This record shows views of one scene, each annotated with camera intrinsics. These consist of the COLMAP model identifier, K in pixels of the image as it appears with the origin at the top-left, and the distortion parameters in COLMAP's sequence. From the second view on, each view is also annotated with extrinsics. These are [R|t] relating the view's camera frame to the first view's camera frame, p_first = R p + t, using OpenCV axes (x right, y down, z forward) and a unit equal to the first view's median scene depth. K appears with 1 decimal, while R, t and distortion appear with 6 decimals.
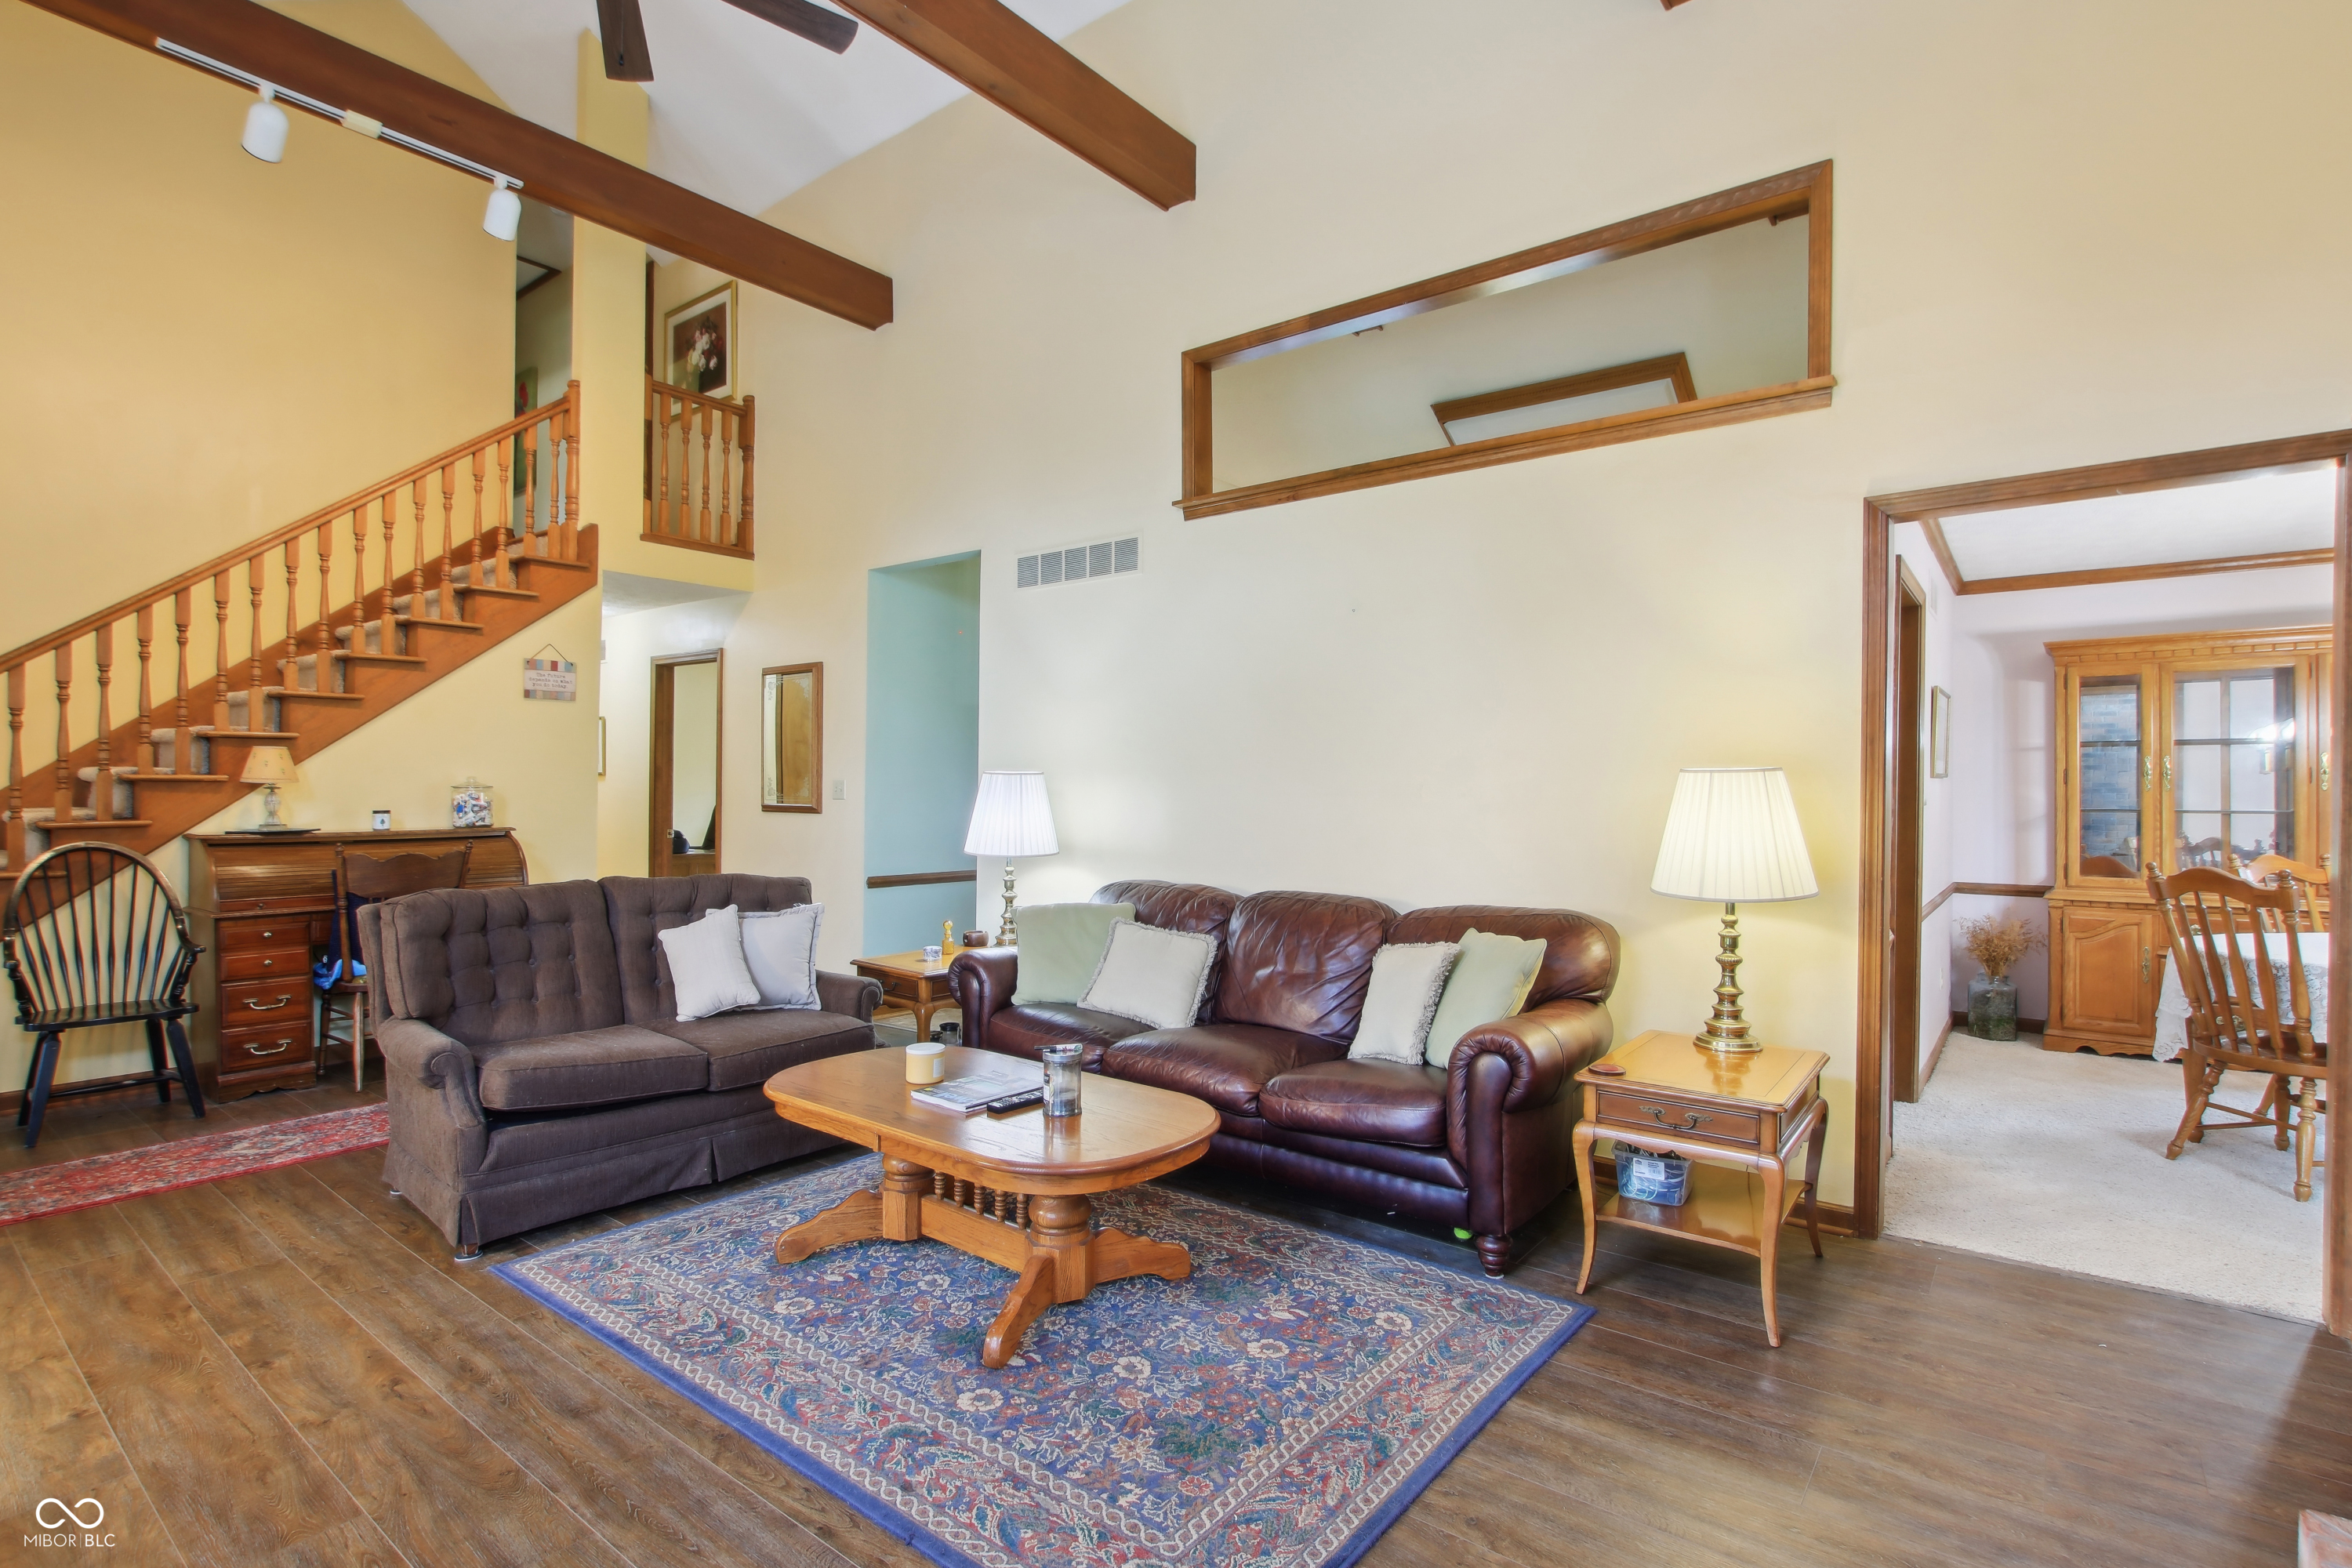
lens RADIAL K [[1136.4, 0, 1192.7], [0, 1136.4, 775.4], [0, 0, 1]] dist [-0.003760, 0.000625]
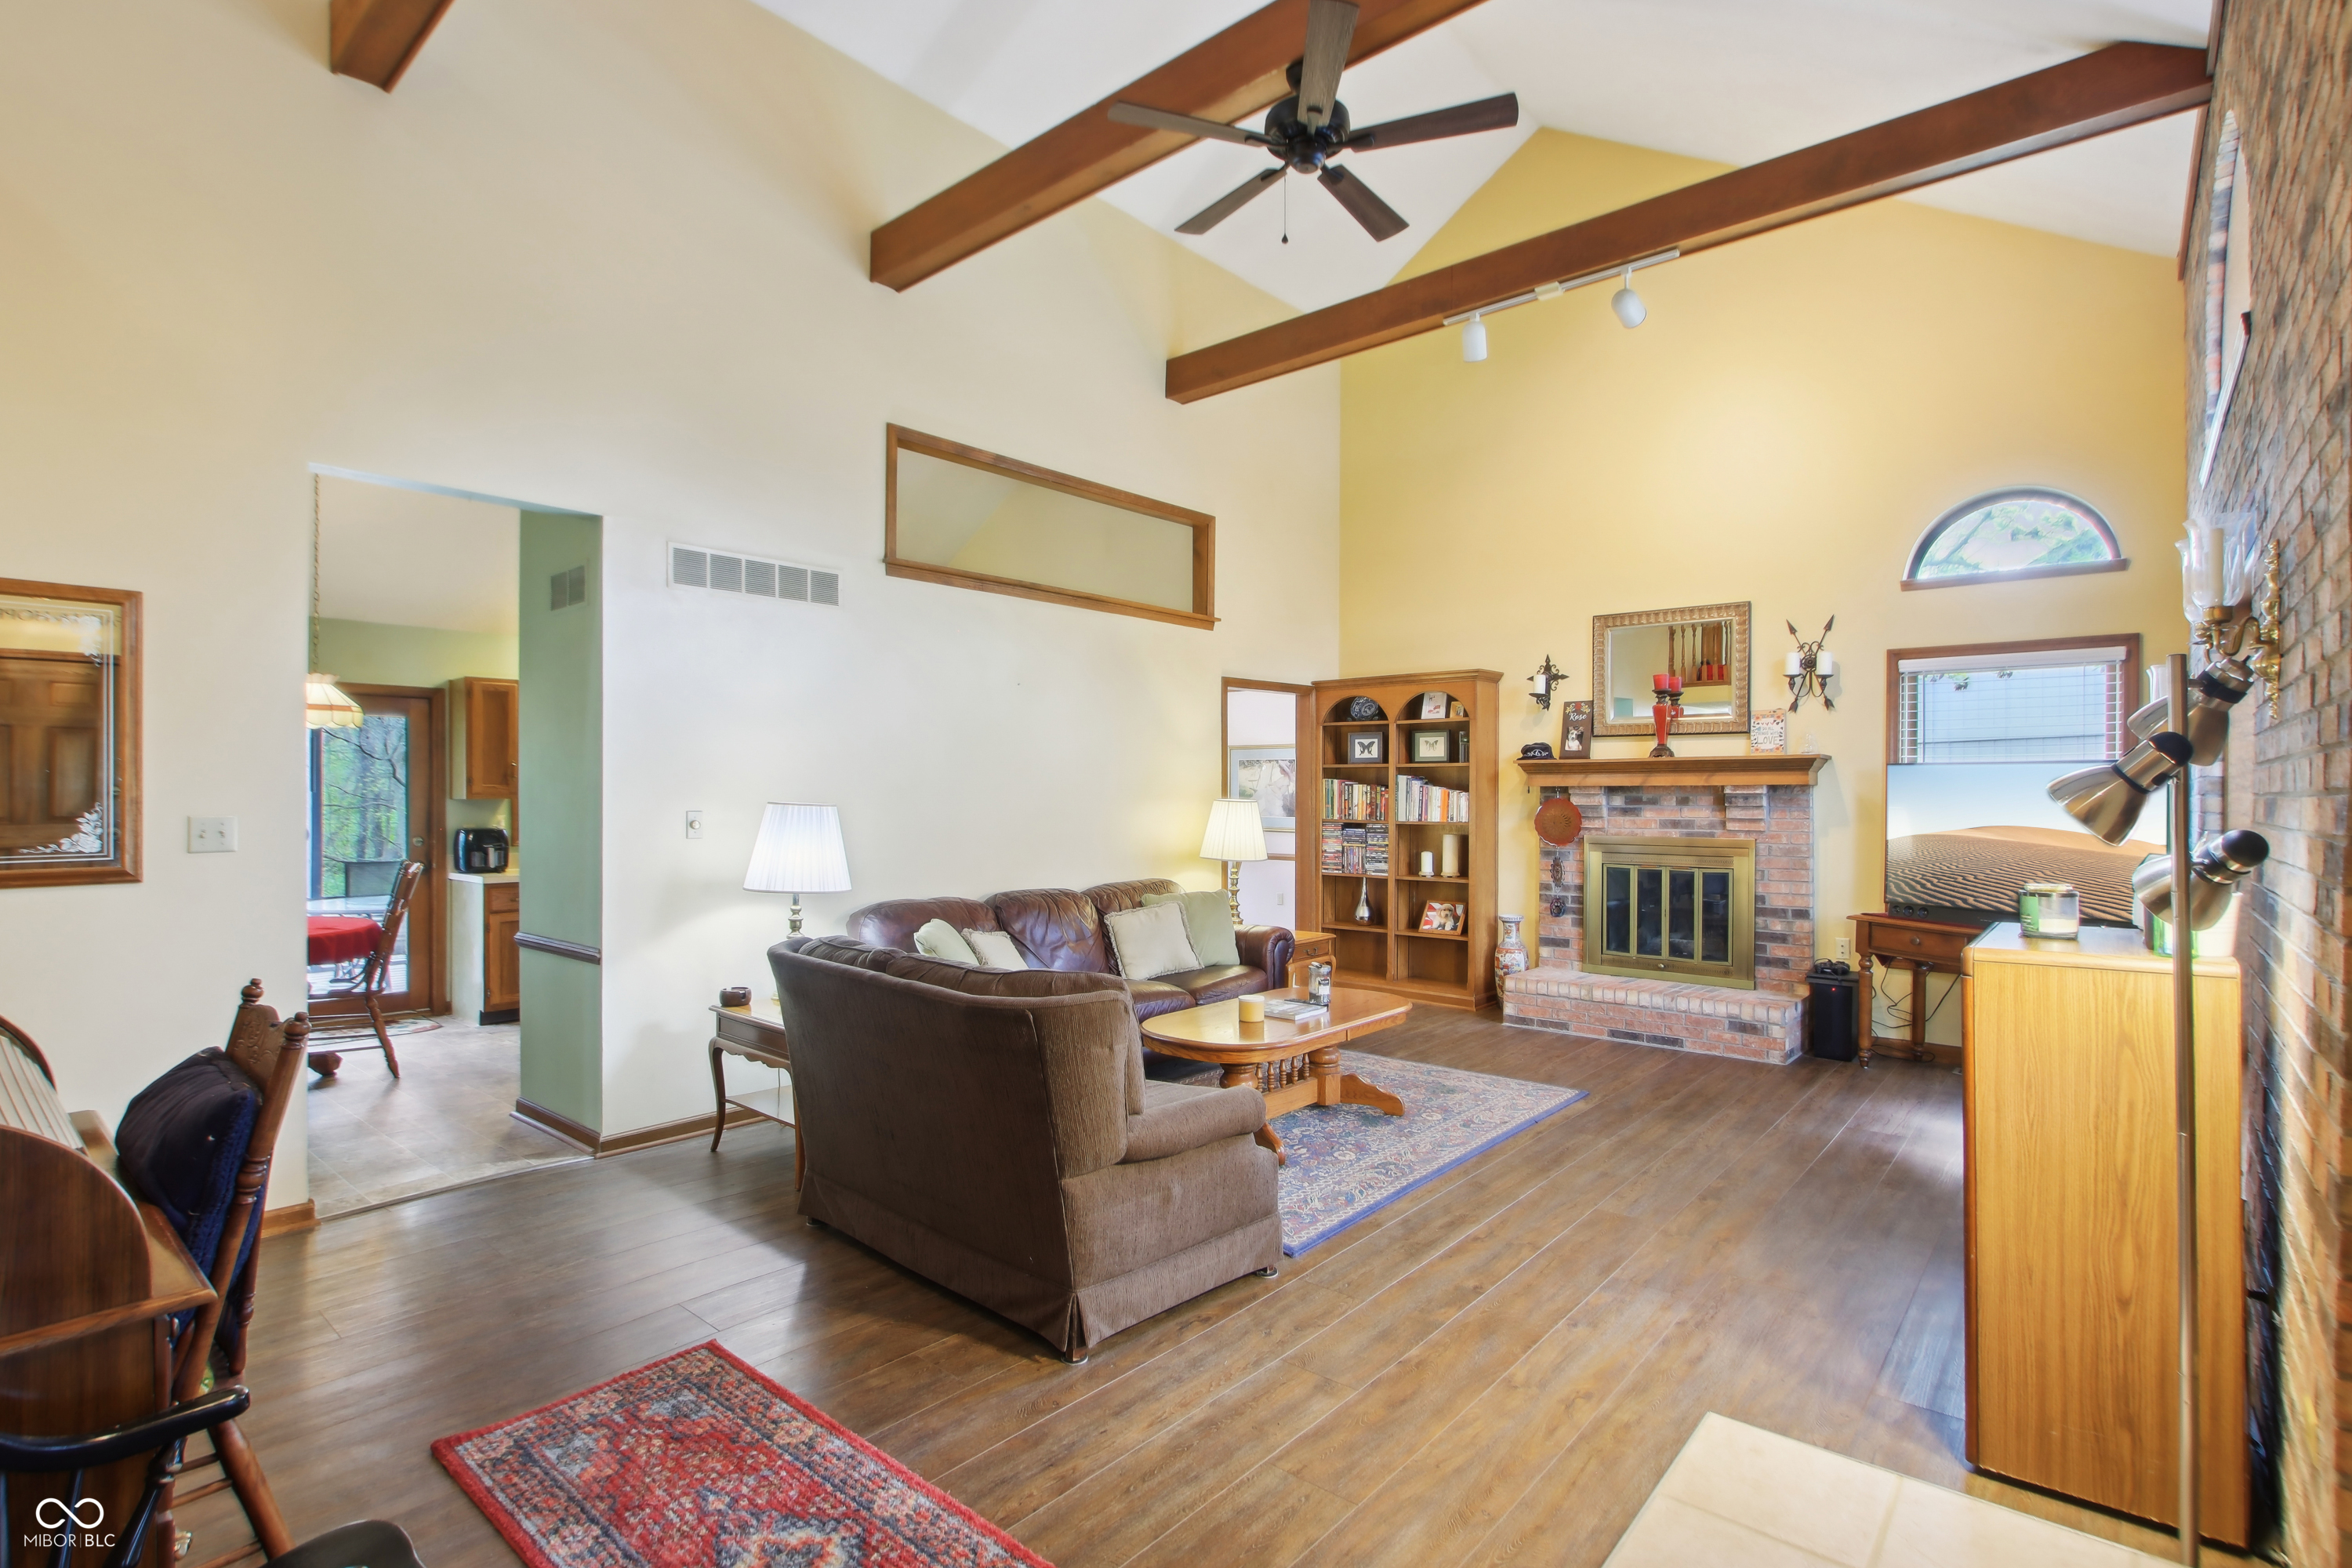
lens RADIAL K [[1118.4, 0, 1184.3], [0, 1118.4, 769.0], [0, 0, 1]] dist [-0.010872, 0.000395]
pose [[0.037780, 0.017731, 0.999129, -1.713845], [-0.009750, 0.999802, -0.017375, -0.030040], [-0.999239, -0.009085, 0.037945, 1.053872]]
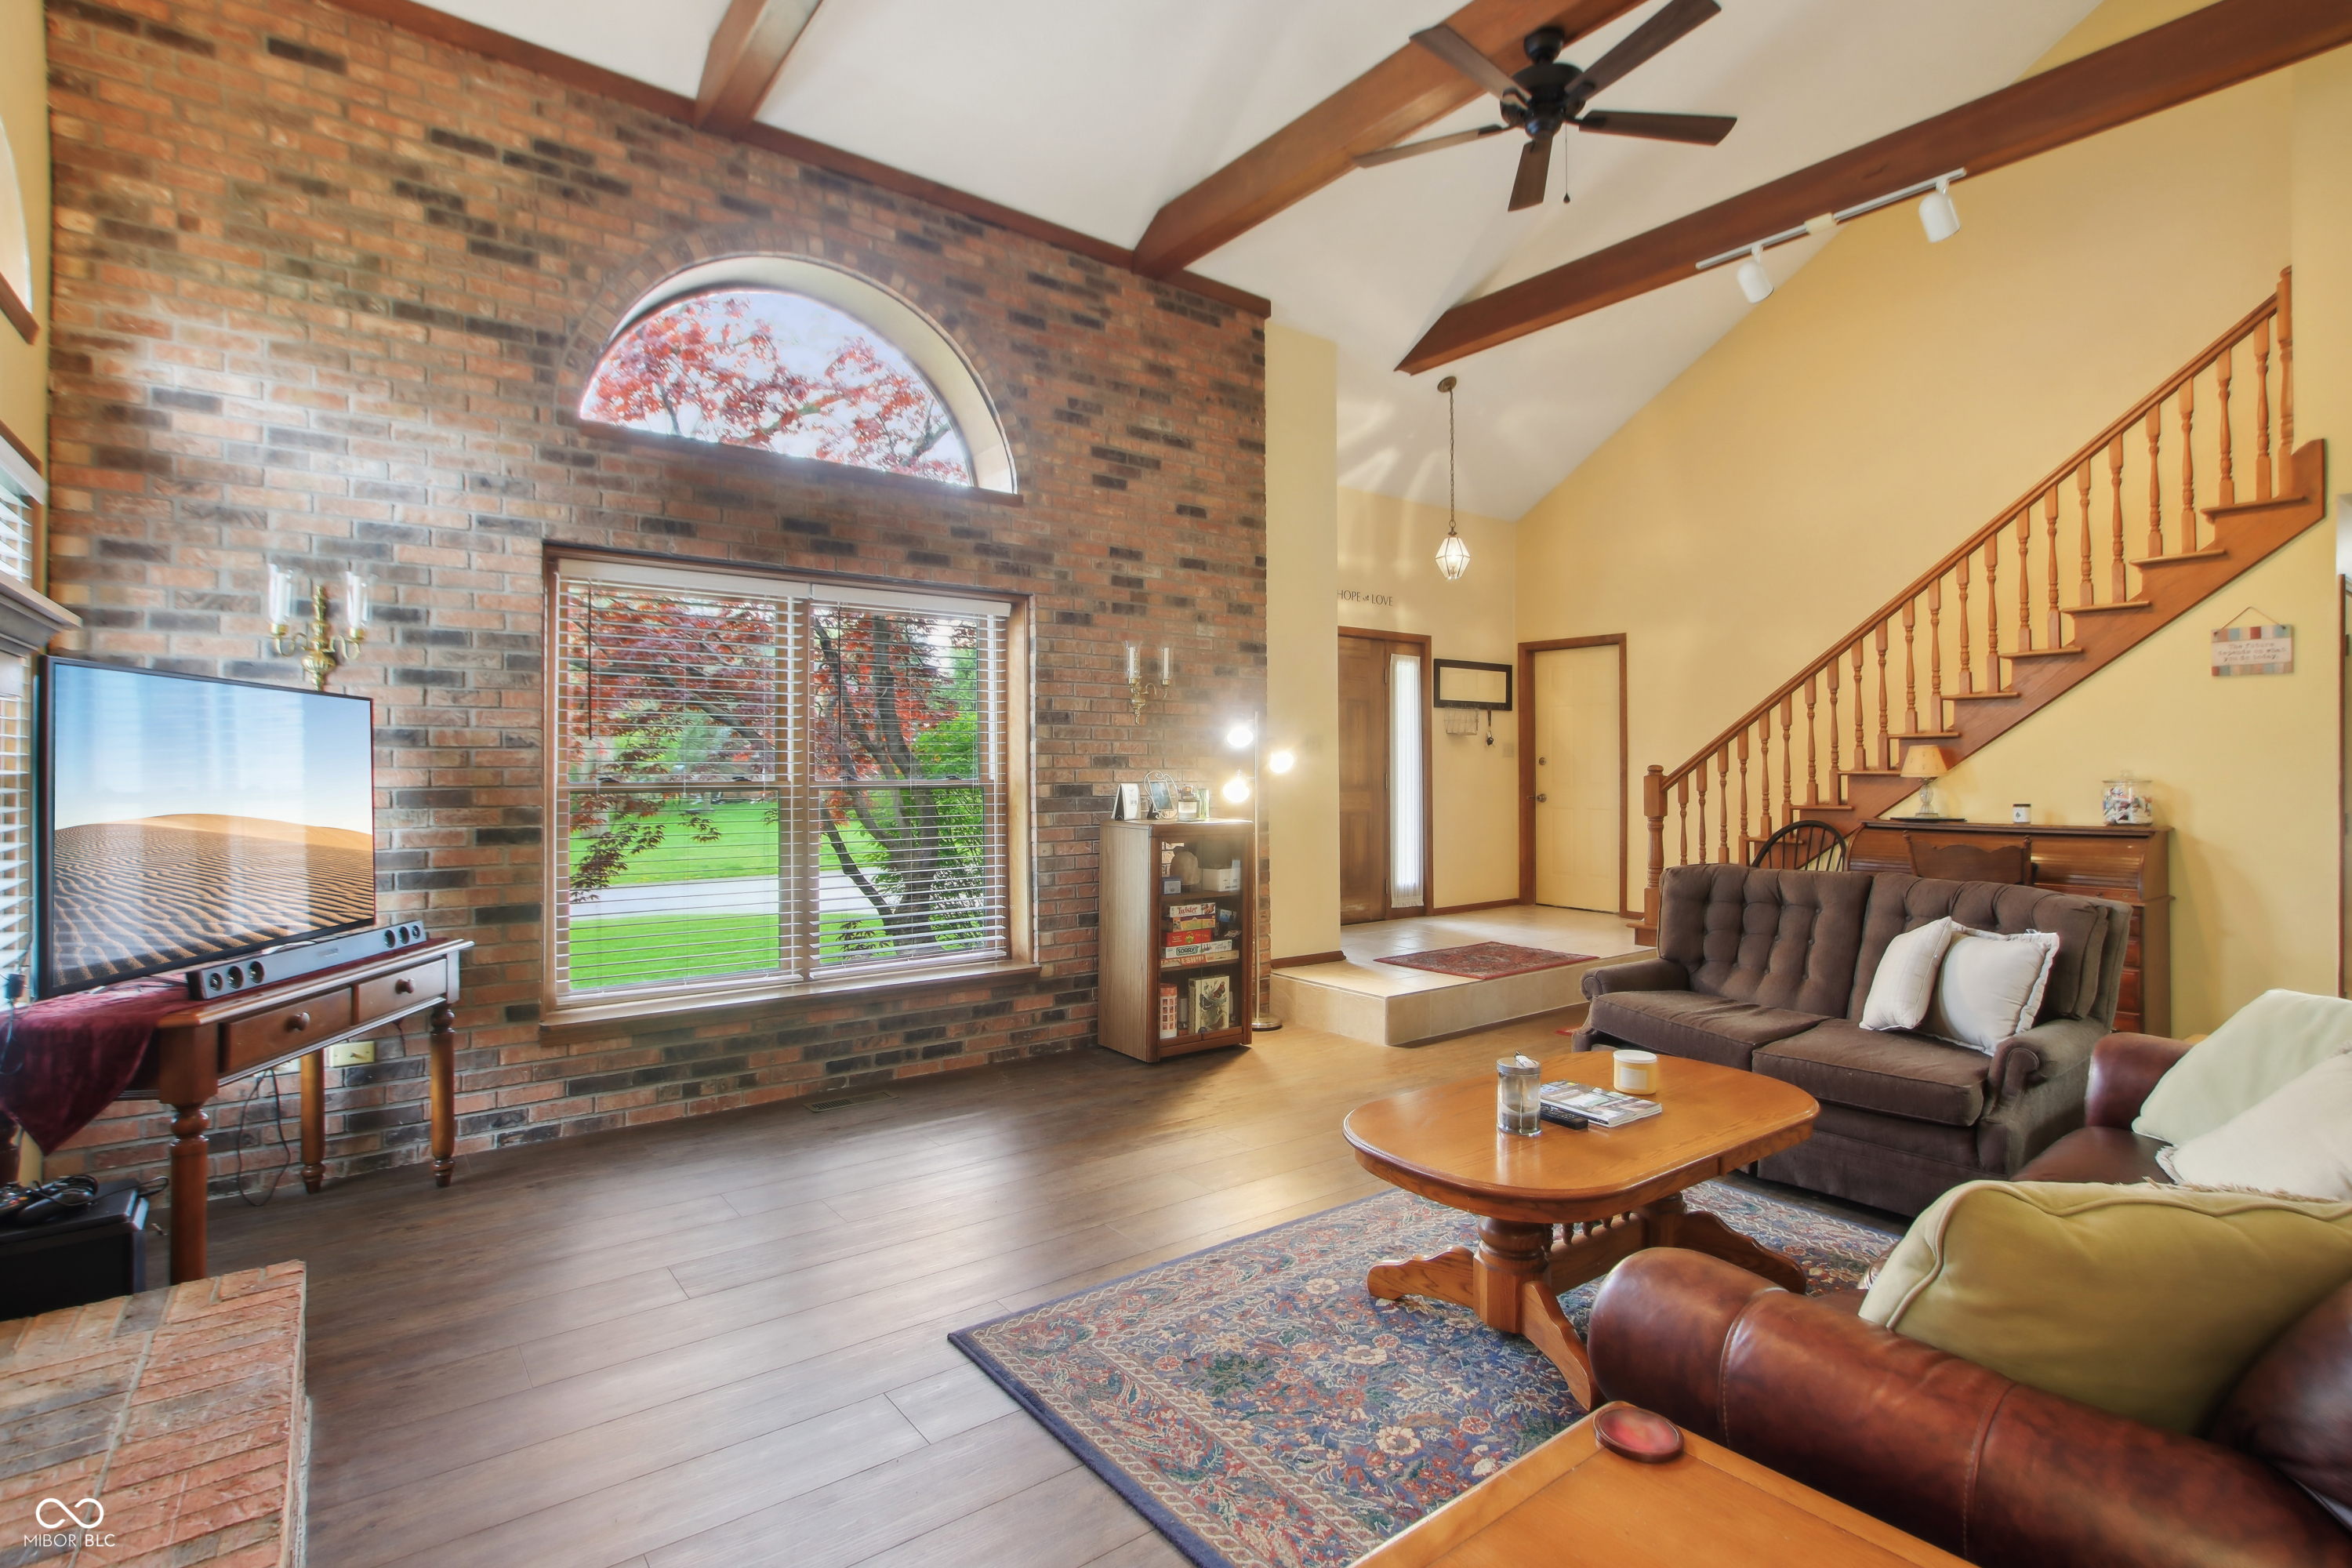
lens RADIAL K [[1118.4, 0, 1184.3], [0, 1118.4, 769.0], [0, 0, 1]] dist [-0.010872, 0.000395]
pose [[-0.252625, -0.008989, -0.967523, 0.771873], [0.008030, 0.999903, -0.011387, 0.007396], [0.967531, -0.010646, -0.252528, 0.890652]]
